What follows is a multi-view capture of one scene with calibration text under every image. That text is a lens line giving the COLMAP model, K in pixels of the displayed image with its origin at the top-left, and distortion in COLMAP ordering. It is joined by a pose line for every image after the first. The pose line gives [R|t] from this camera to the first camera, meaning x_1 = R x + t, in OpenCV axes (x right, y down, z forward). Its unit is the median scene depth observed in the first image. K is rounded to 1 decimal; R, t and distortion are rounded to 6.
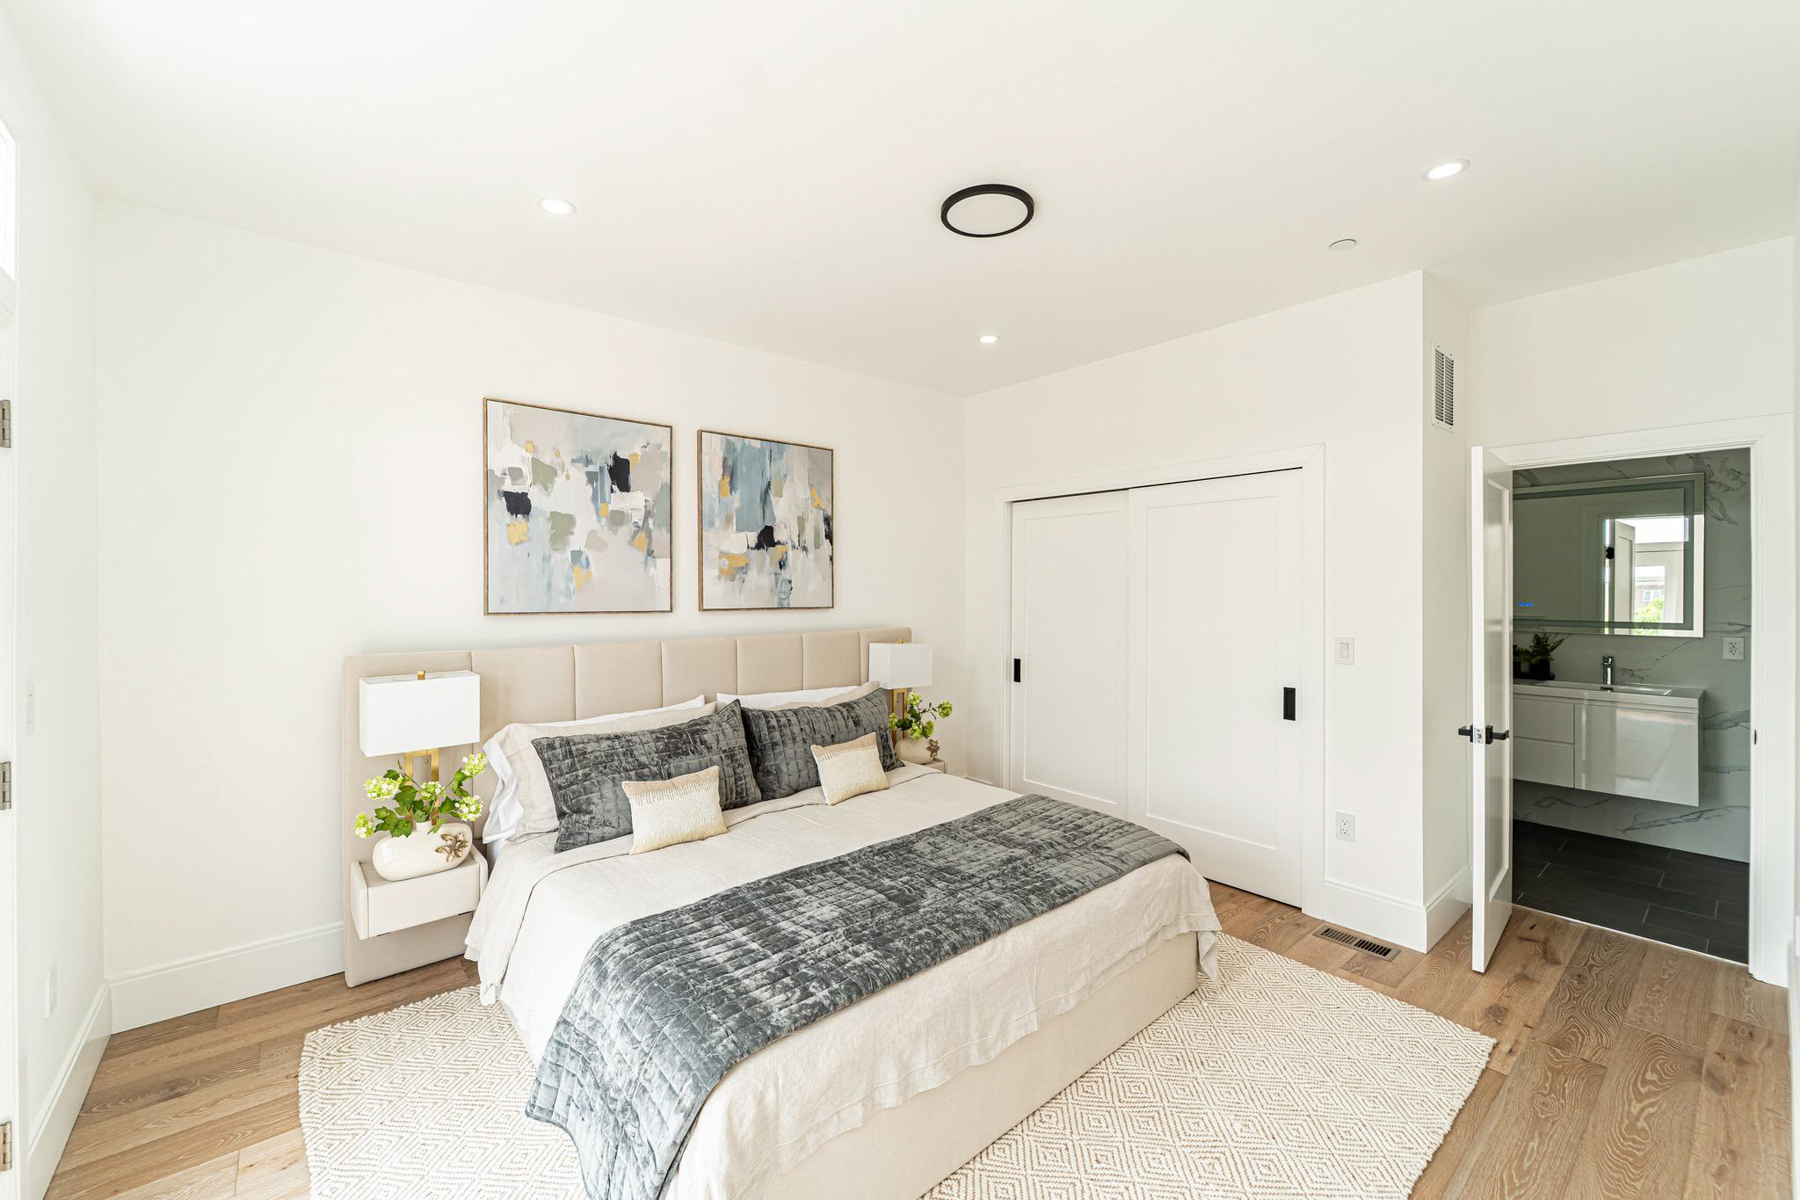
lens RADIAL K [[727.0, 0, 884.9], [0, 727.0, 595.1], [0, 0, 1]] dist [0.003679, -0.001583]
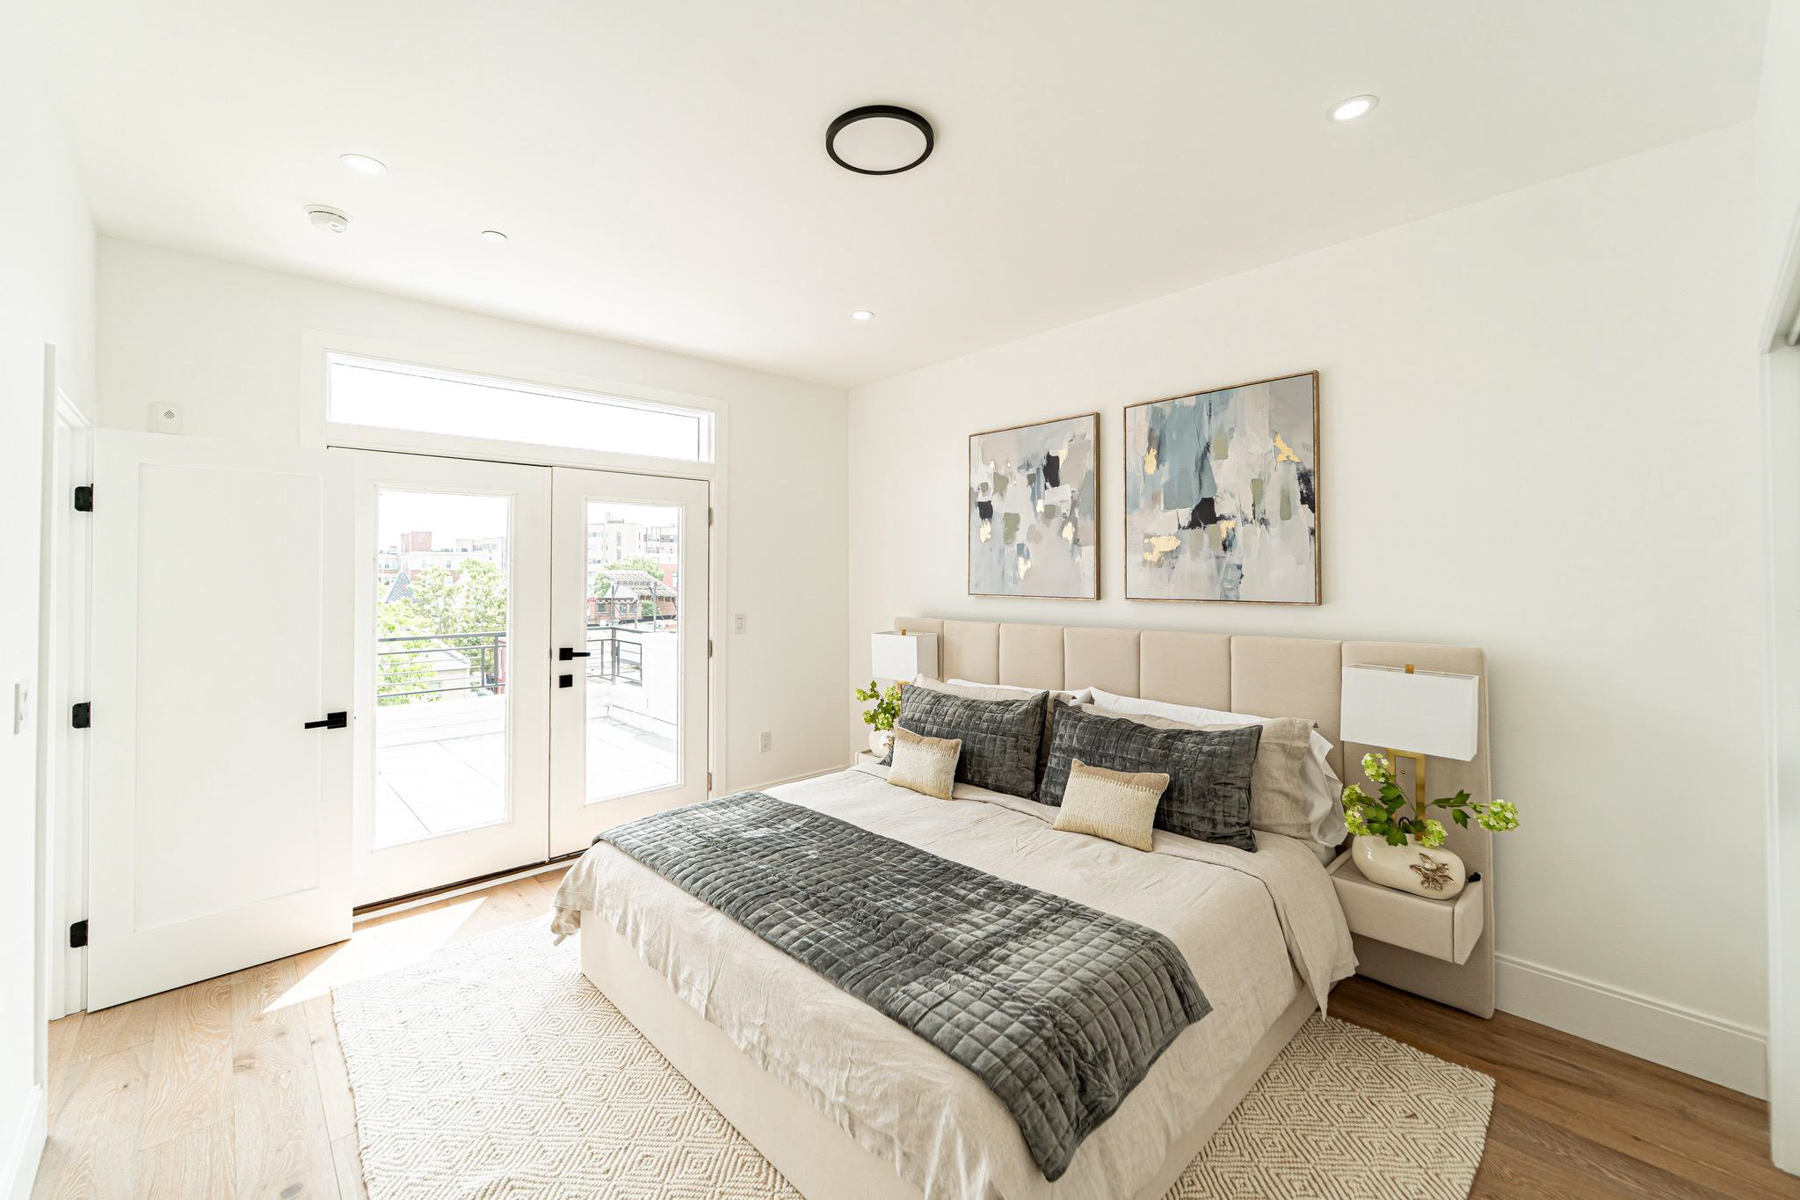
lens RADIAL K [[727.0, 0, 890.2], [0, 727.0, 569.7], [0, 0, 1]] dist [0.003679, -0.001583]
pose [[0.056979, -0.008852, -0.998336, 0.639500], [-0.011433, 0.999889, -0.009518, -0.004596], [0.998310, 0.011957, 0.056871, 0.625355]]
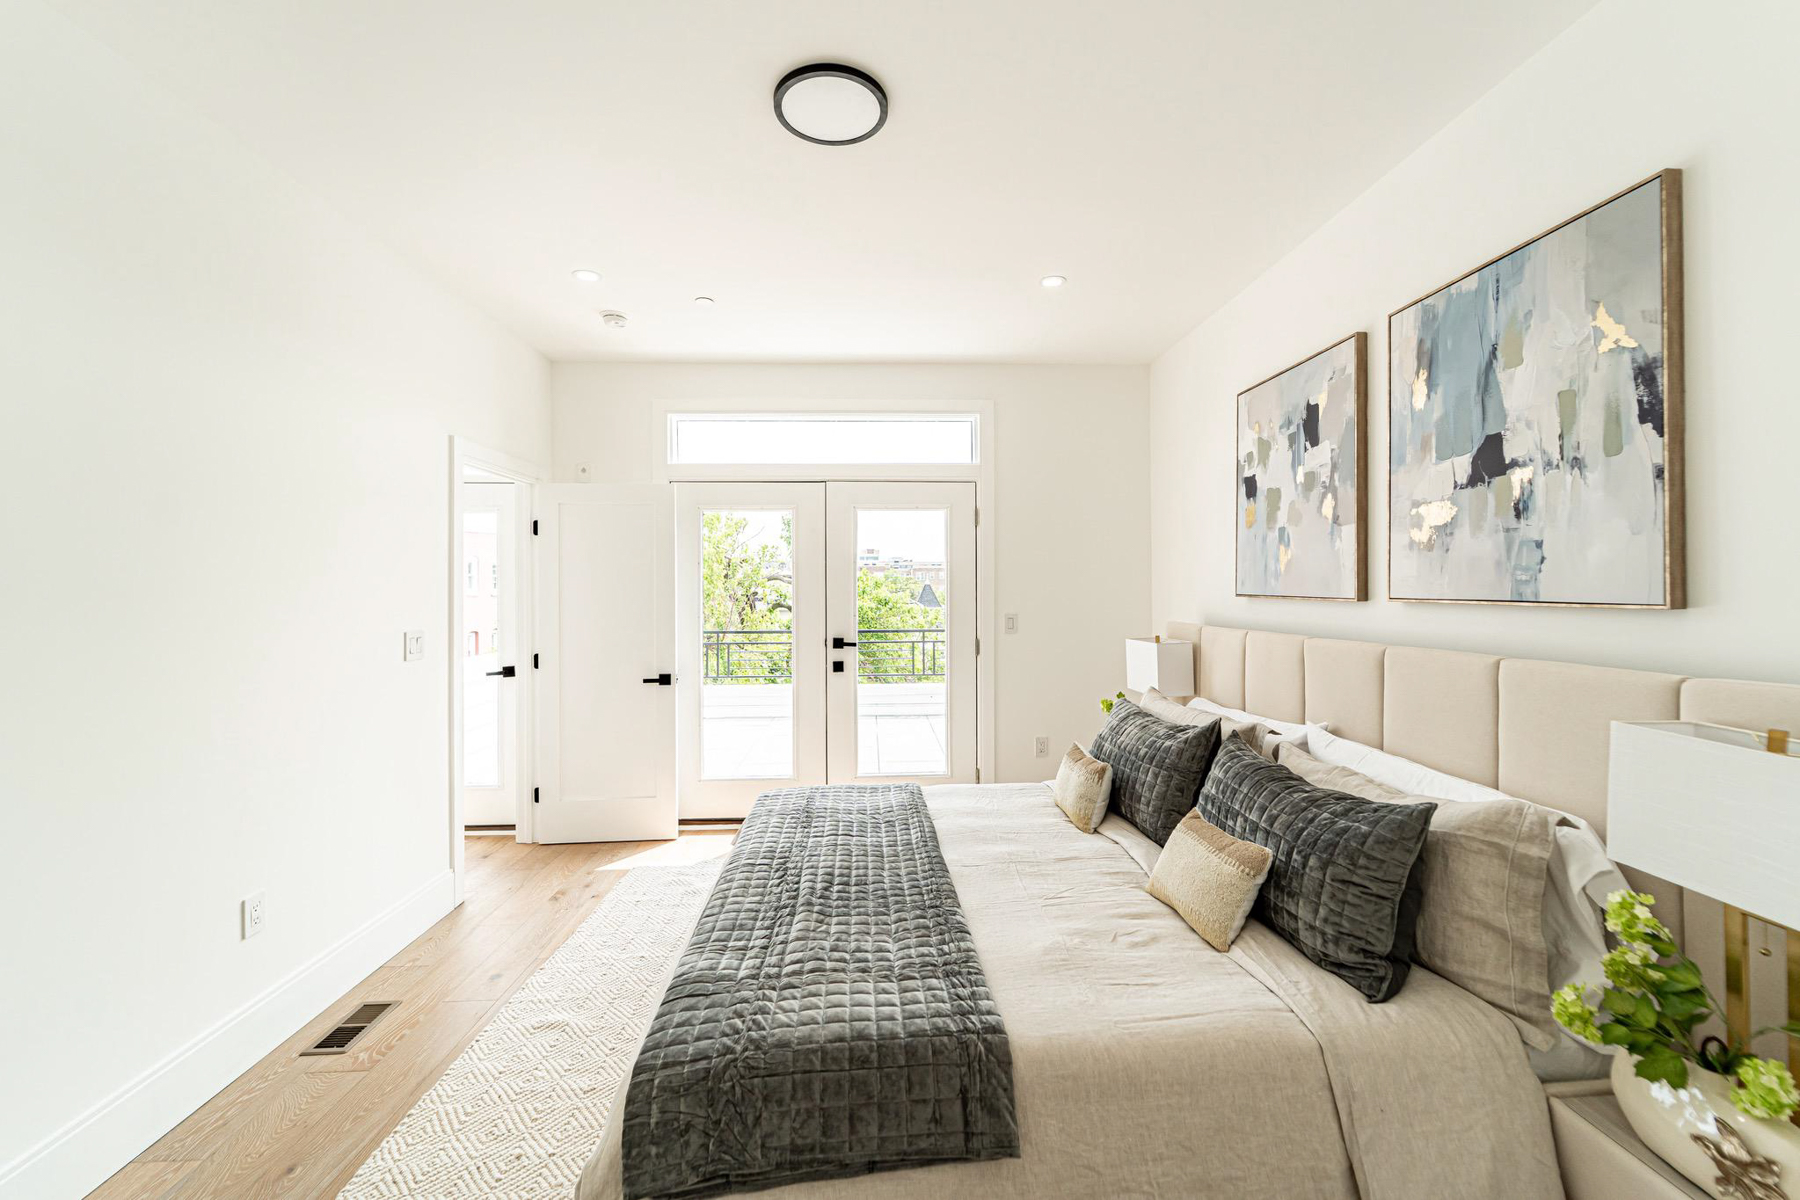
lens RADIAL K [[727.0, 0, 919.1], [0, 727.0, 588.6], [0, 0, 1]] dist [0.003679, -0.001583]
pose [[-0.583221, 0.002238, -0.812310, 0.483306], [-0.008393, 0.999926, 0.008781, 0.008534], [0.812270, 0.011939, -0.583159, 1.003465]]
